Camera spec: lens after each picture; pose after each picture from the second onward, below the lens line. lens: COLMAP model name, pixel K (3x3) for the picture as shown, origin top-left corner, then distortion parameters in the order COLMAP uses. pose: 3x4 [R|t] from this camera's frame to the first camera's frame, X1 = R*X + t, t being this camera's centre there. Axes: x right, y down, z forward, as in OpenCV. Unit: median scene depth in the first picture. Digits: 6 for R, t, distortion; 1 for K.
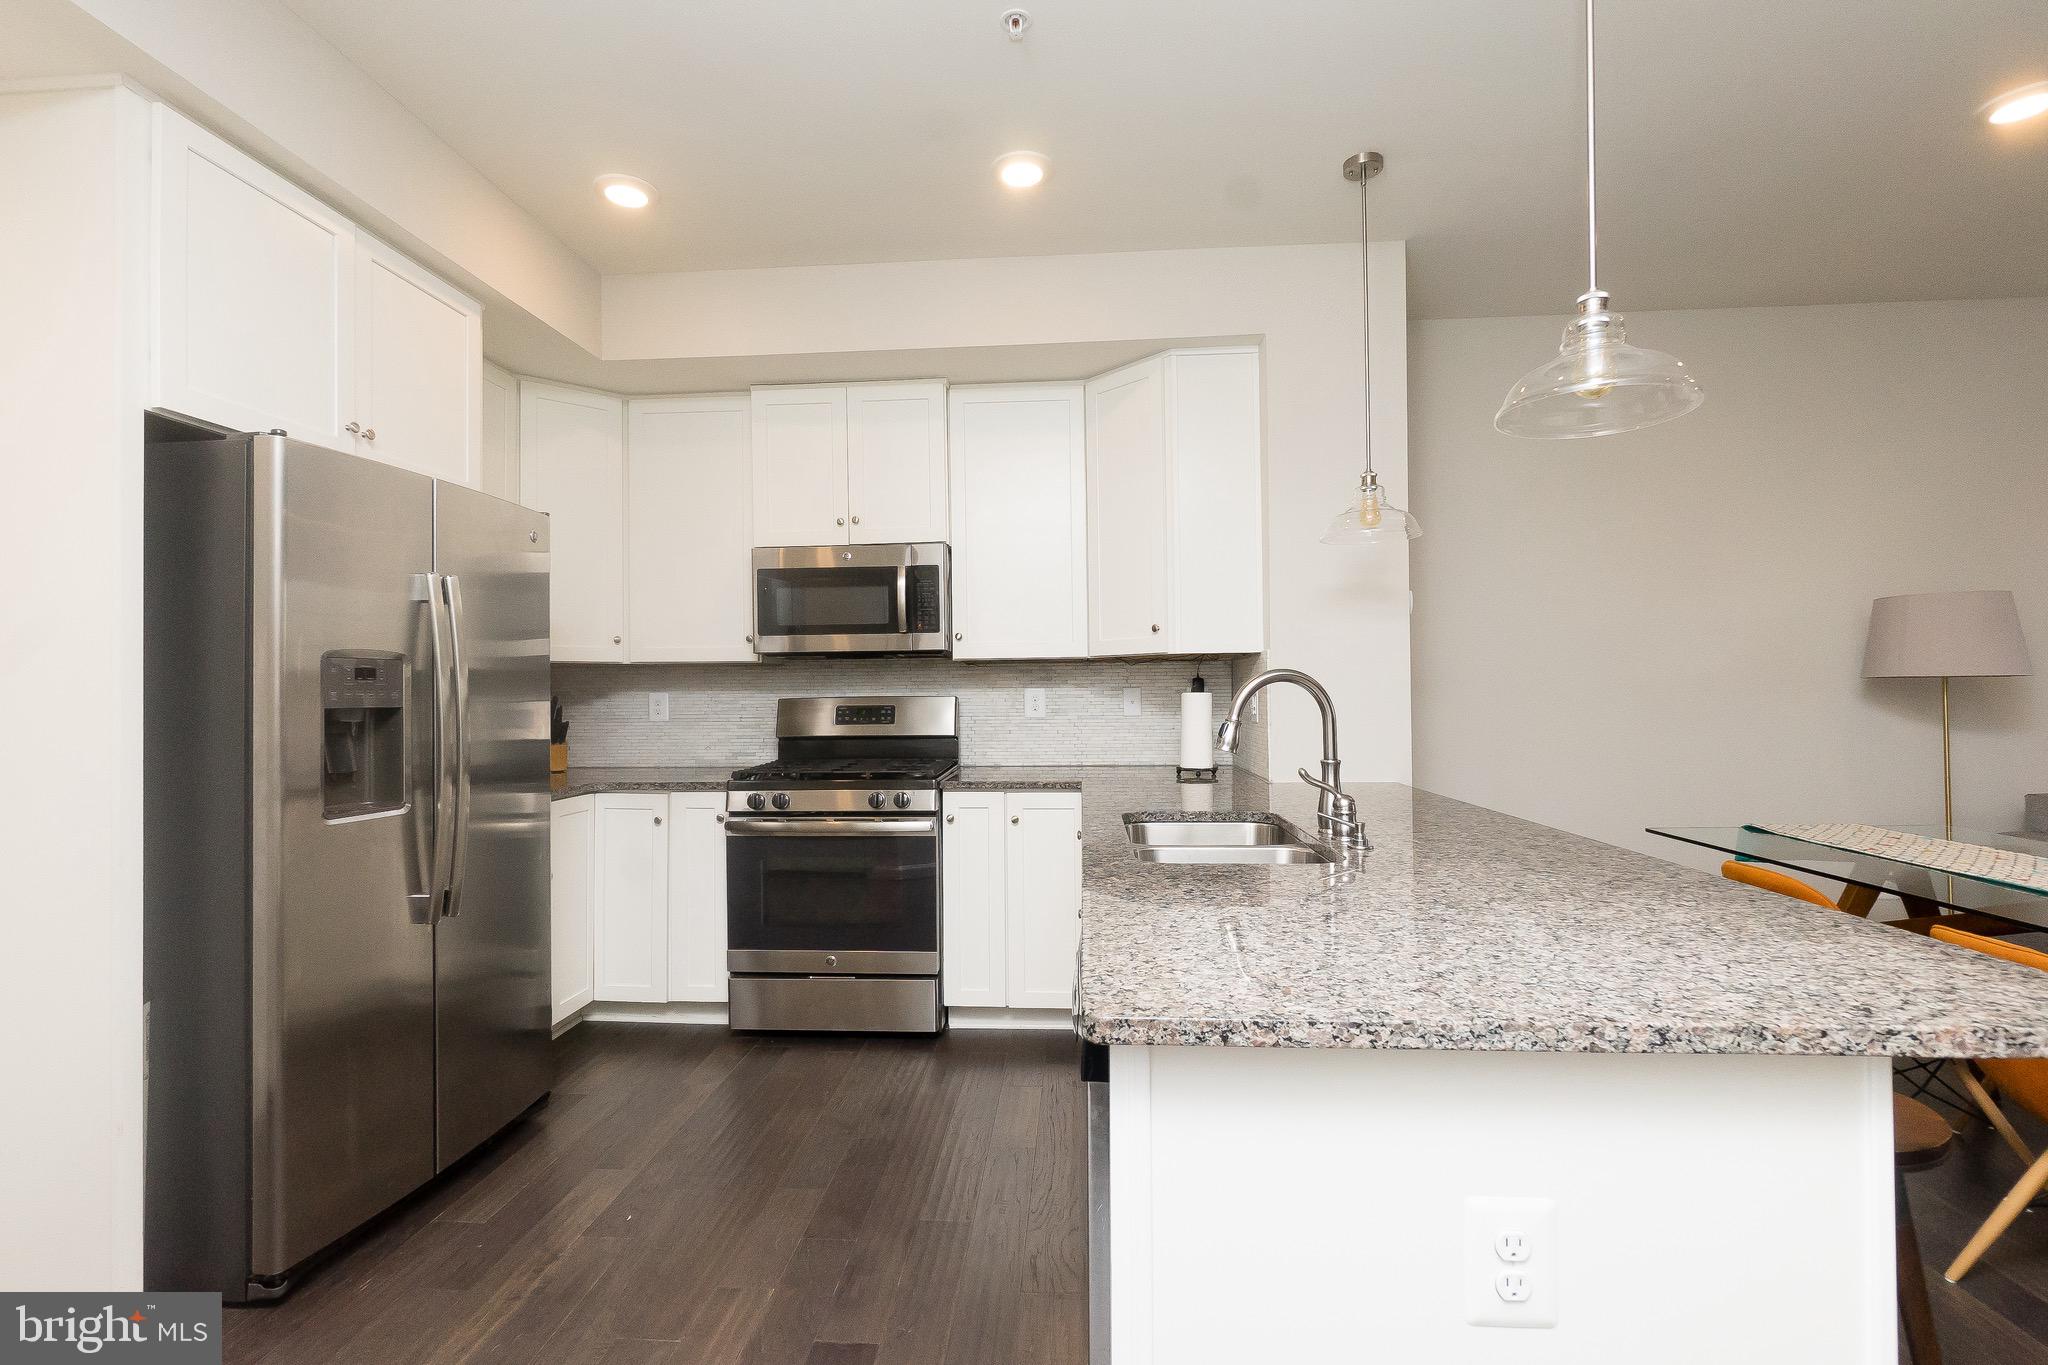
lens RADIAL K [[932.9, 0, 1024.0], [0, 932.9, 682.5], [0, 0, 1]] dist [-0.033663, -0.000004]
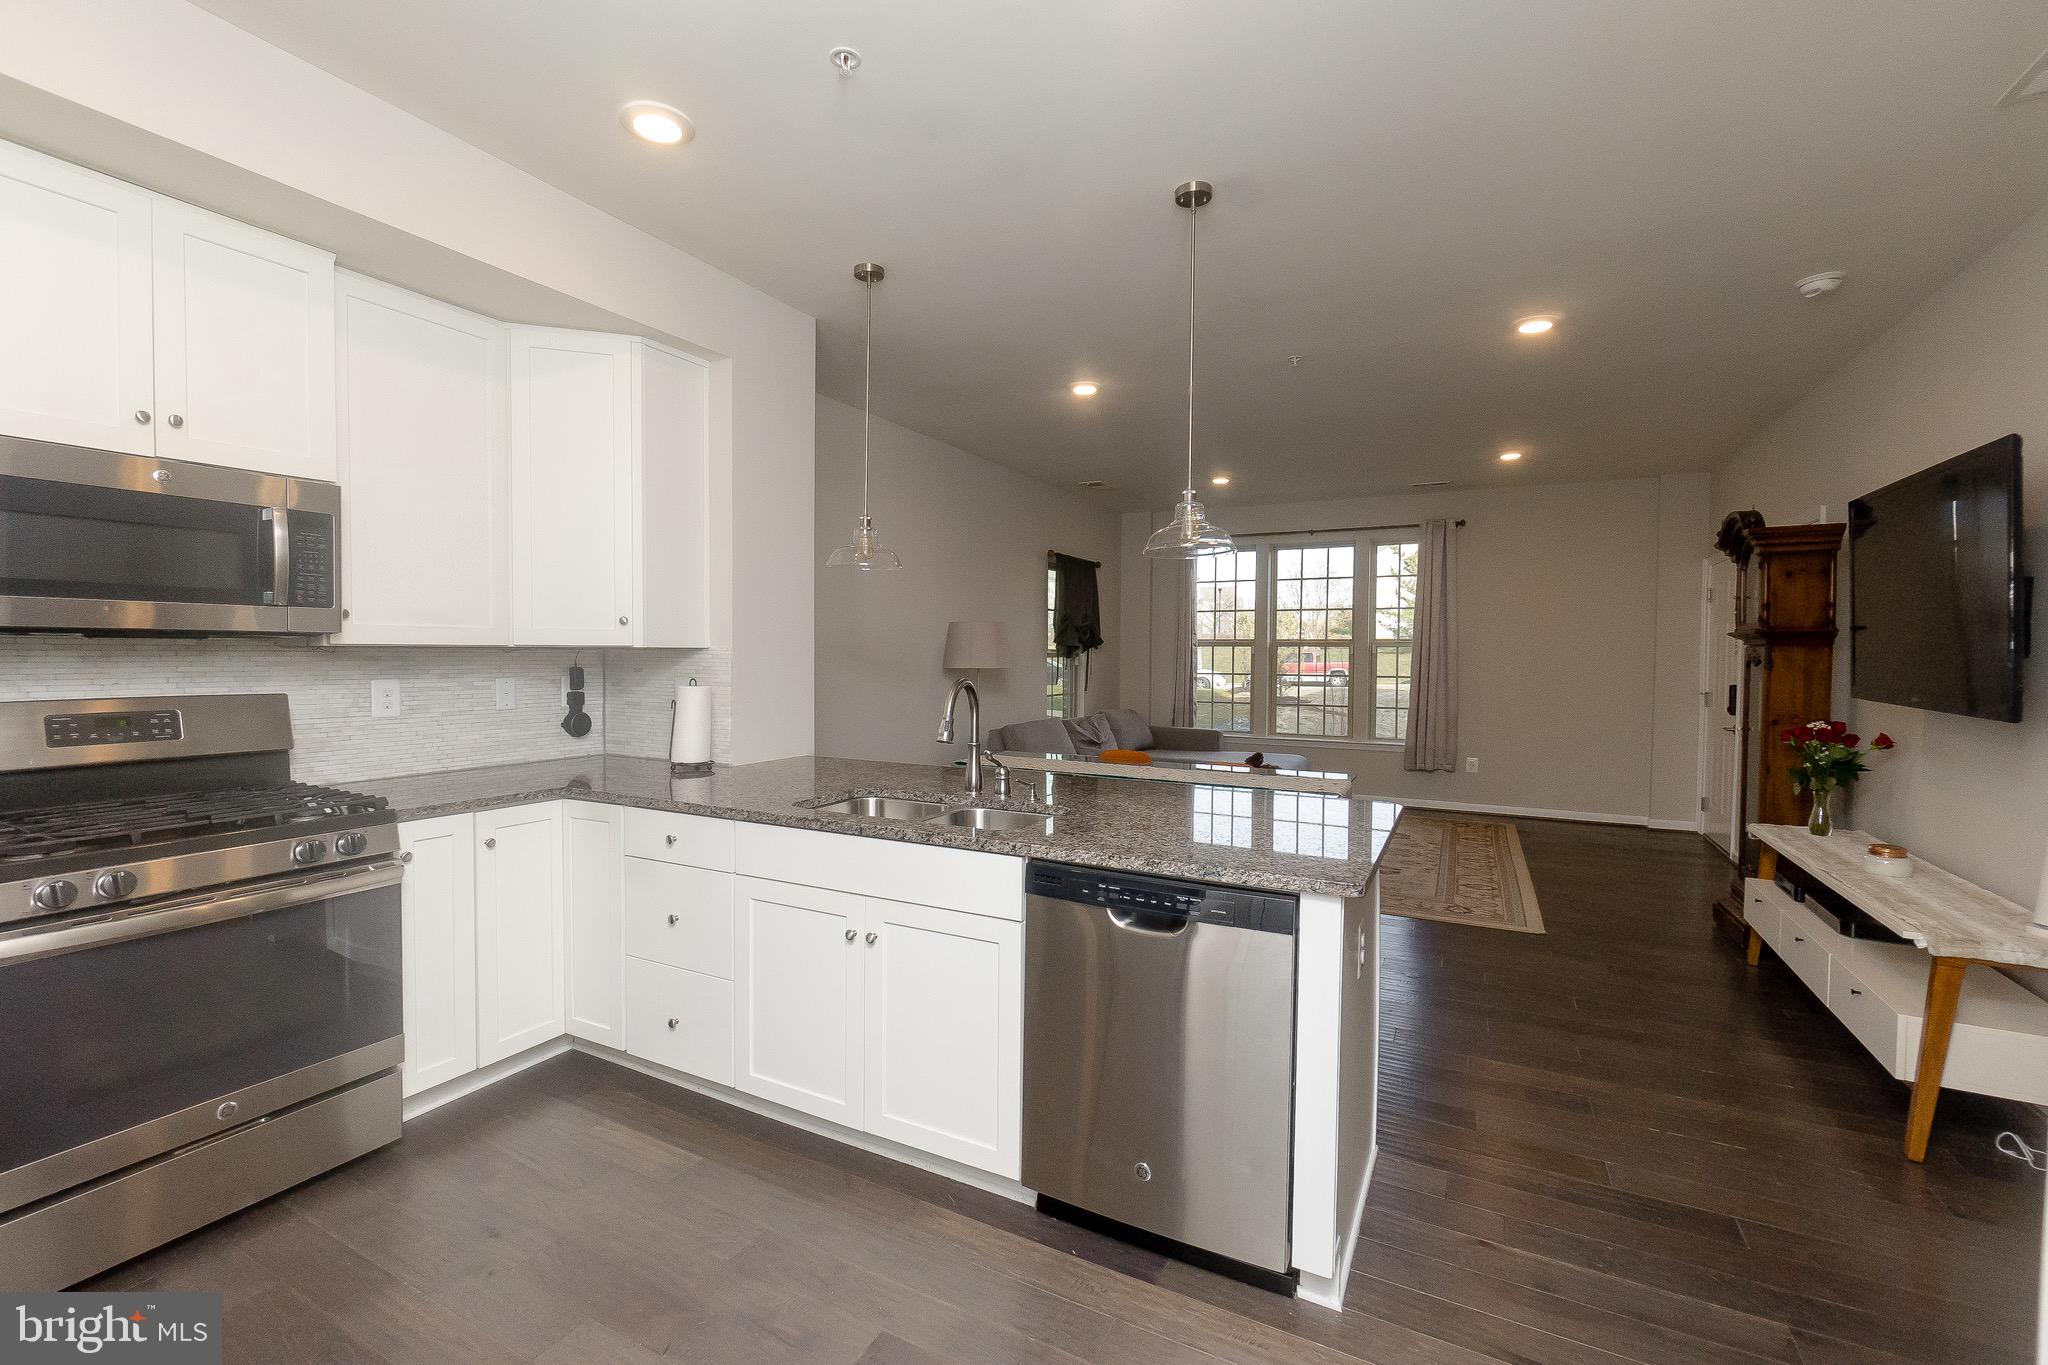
lens RADIAL K [[868.5, 0, 1024.0], [0, 868.5, 682.5], [0, 0, 1]] dist [0.000678, -0.005477]
pose [[0.391265, -0.016836, 0.920124, -0.501382], [-0.022035, 0.999375, 0.027656, -0.026573], [-0.920014, -0.031096, 0.390649, 0.240805]]
